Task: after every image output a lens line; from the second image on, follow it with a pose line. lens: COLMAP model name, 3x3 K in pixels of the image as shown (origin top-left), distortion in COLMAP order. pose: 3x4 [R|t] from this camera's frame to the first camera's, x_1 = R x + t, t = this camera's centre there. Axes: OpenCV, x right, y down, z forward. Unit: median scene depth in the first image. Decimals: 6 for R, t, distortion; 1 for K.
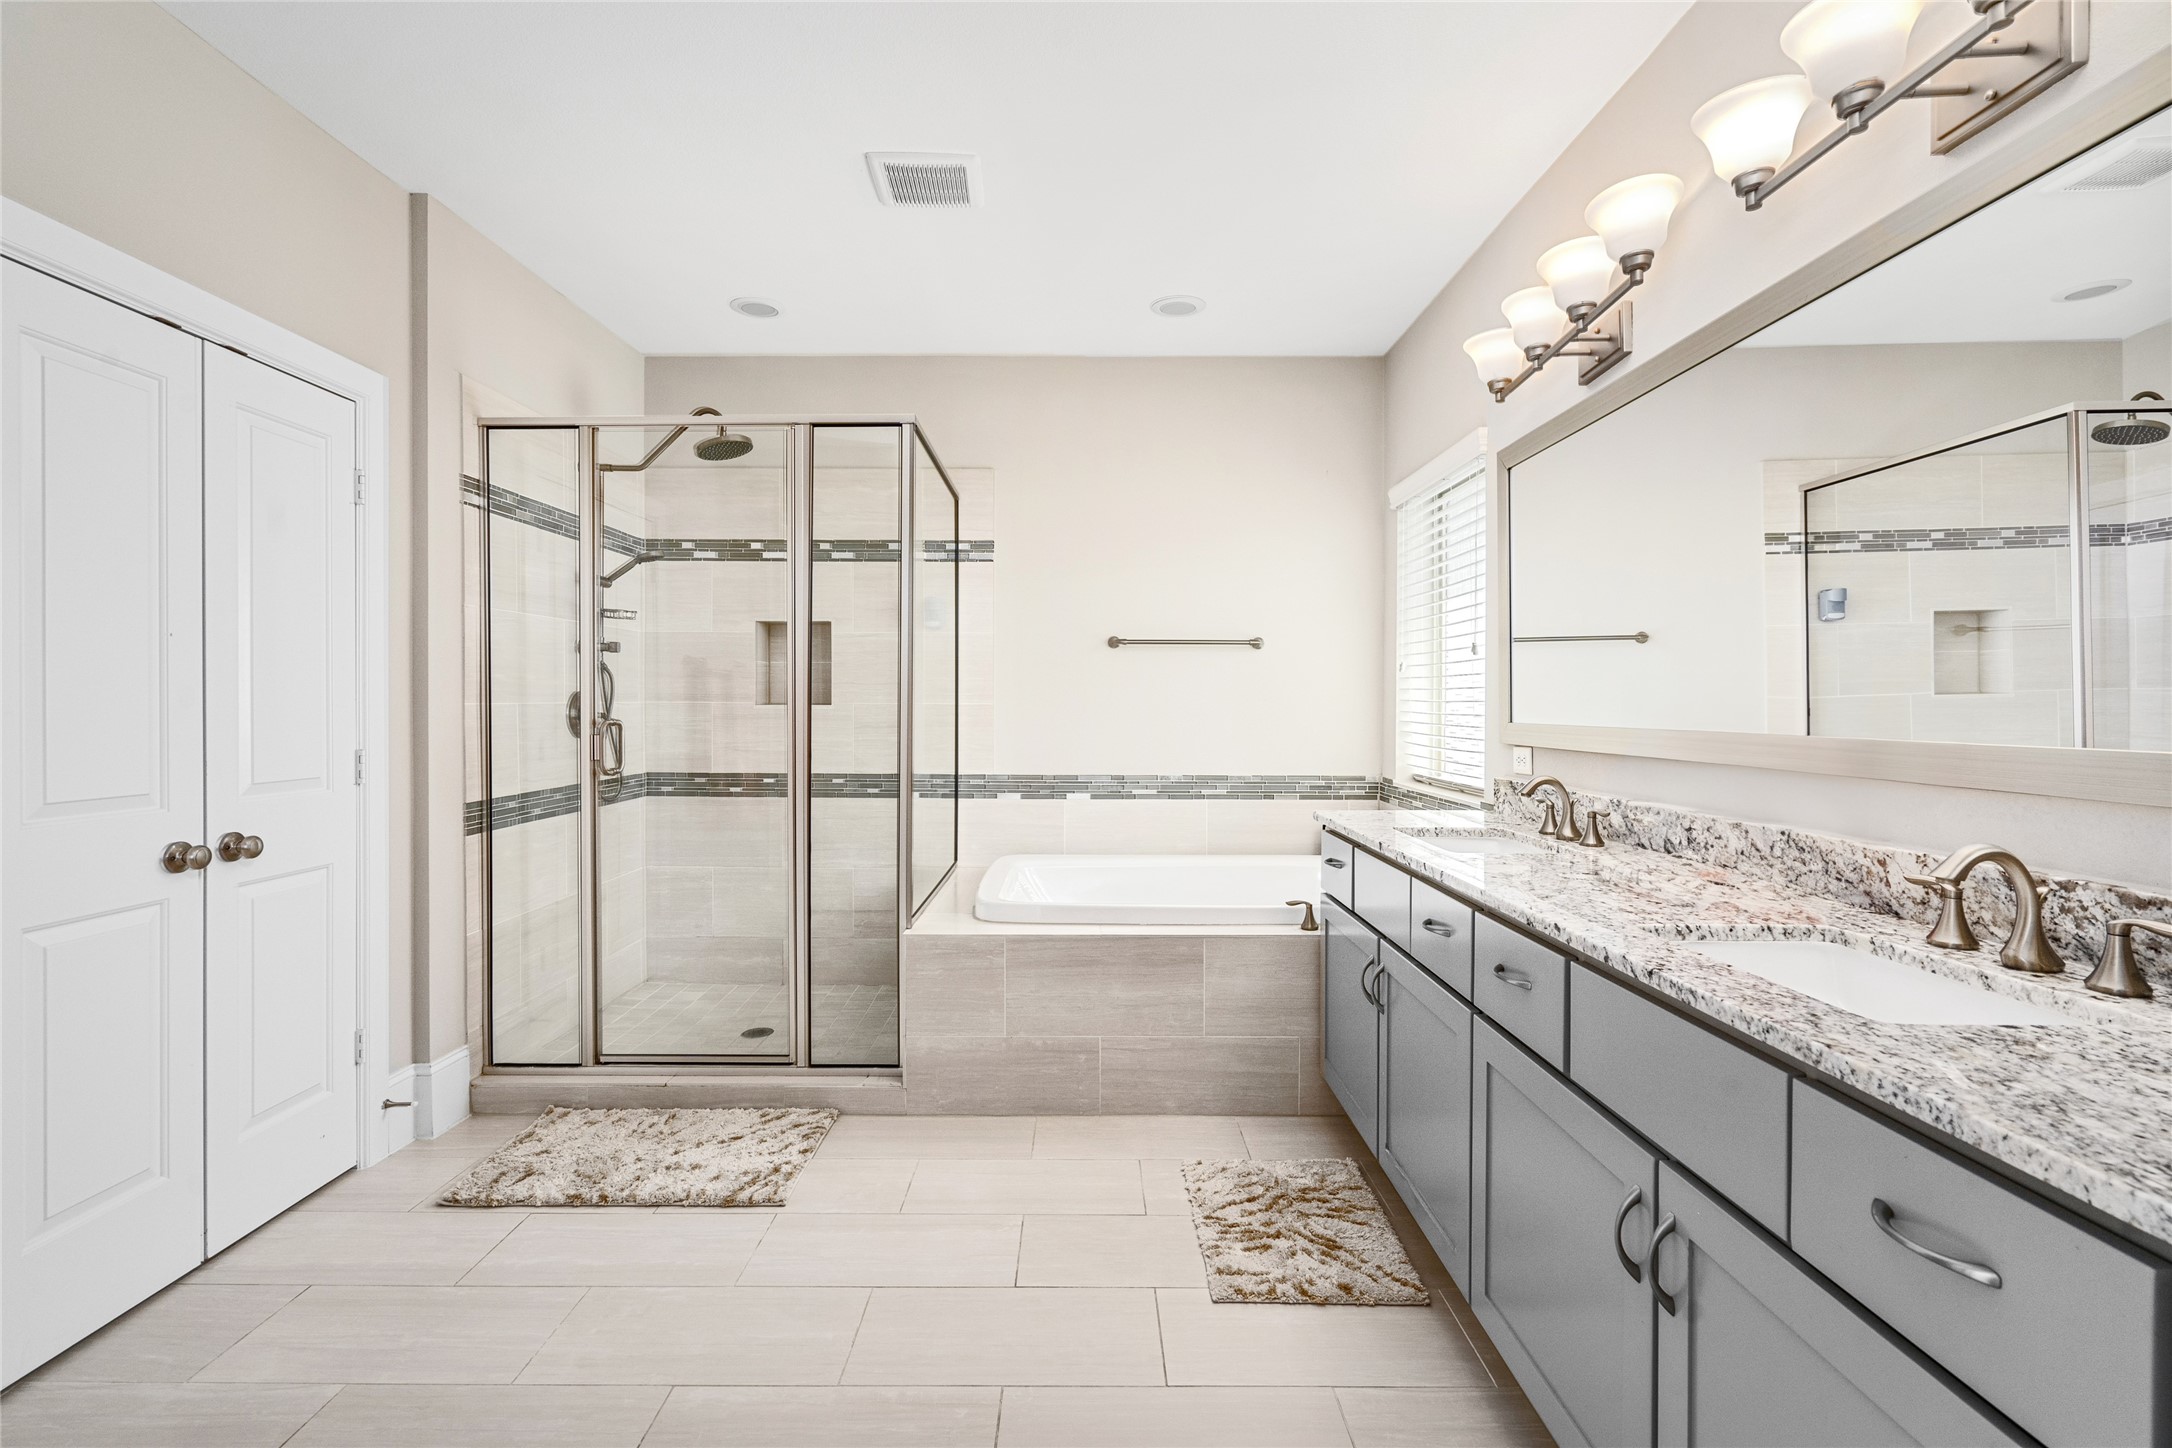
lens RADIAL K [[994.6, 0, 1078.8], [0, 994.6, 707.4], [0, 0, 1]] dist [-0.003083, 0.001855]
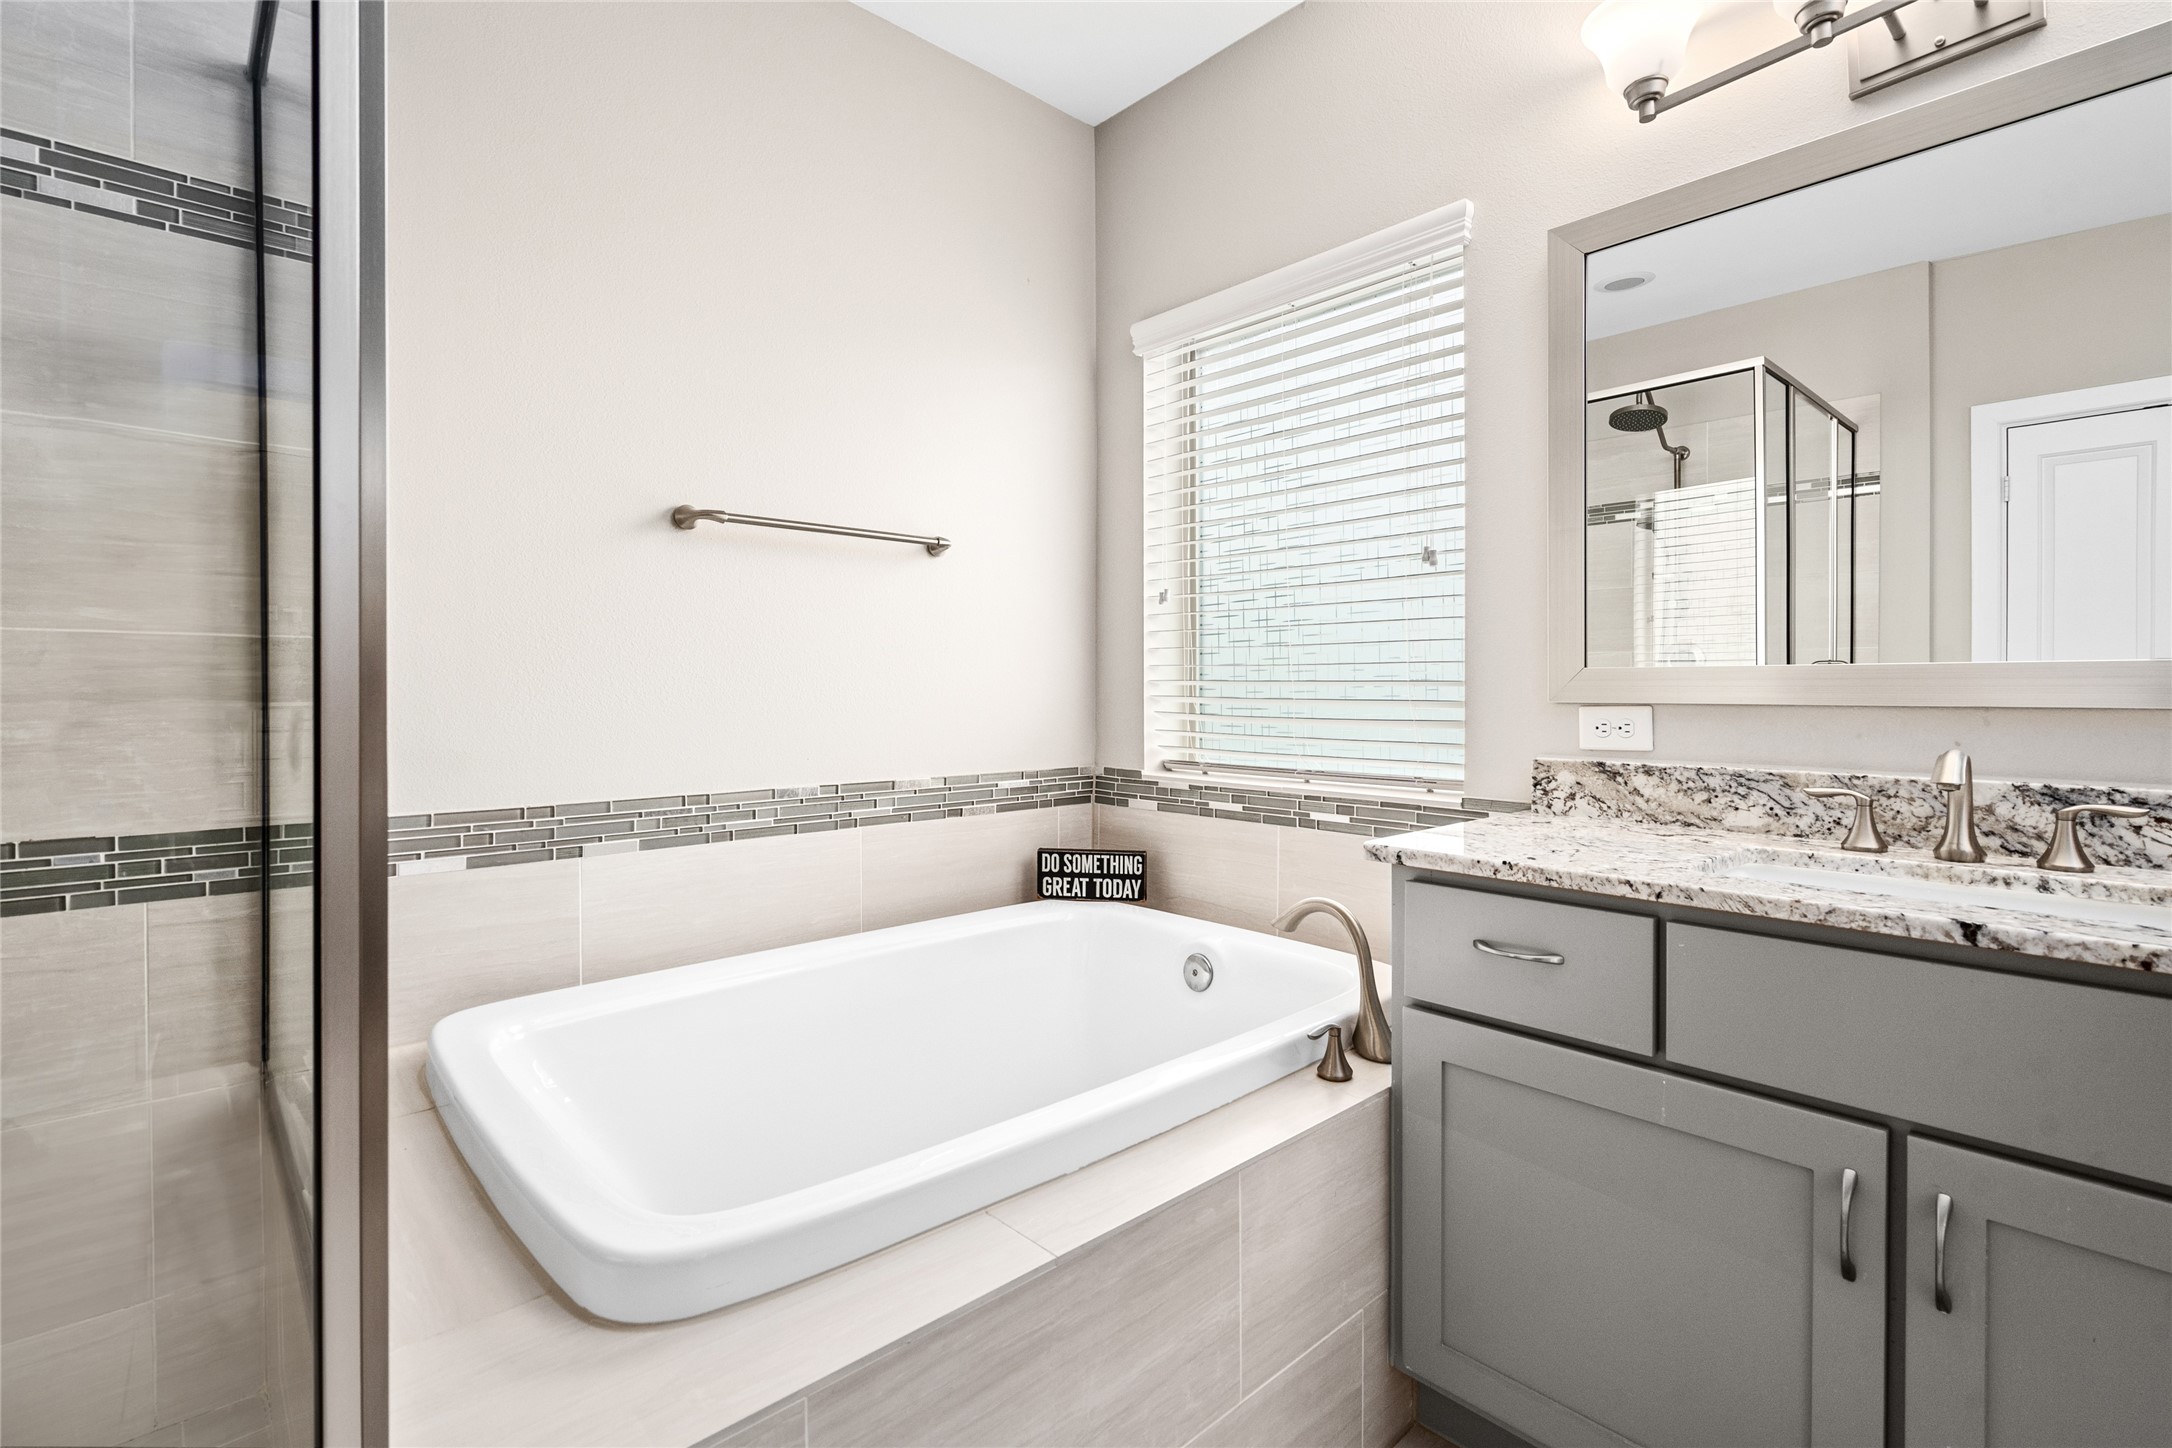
lens RADIAL K [[994.6, 0, 1089.1], [0, 994.6, 704.0], [0, 0, 1]] dist [-0.003083, 0.001855]
pose [[0.739403, -0.014979, 0.673096, -0.144588], [0.006755, 0.999867, 0.014831, 0.018196], [-0.673229, -0.006420, 0.739406, 0.517923]]
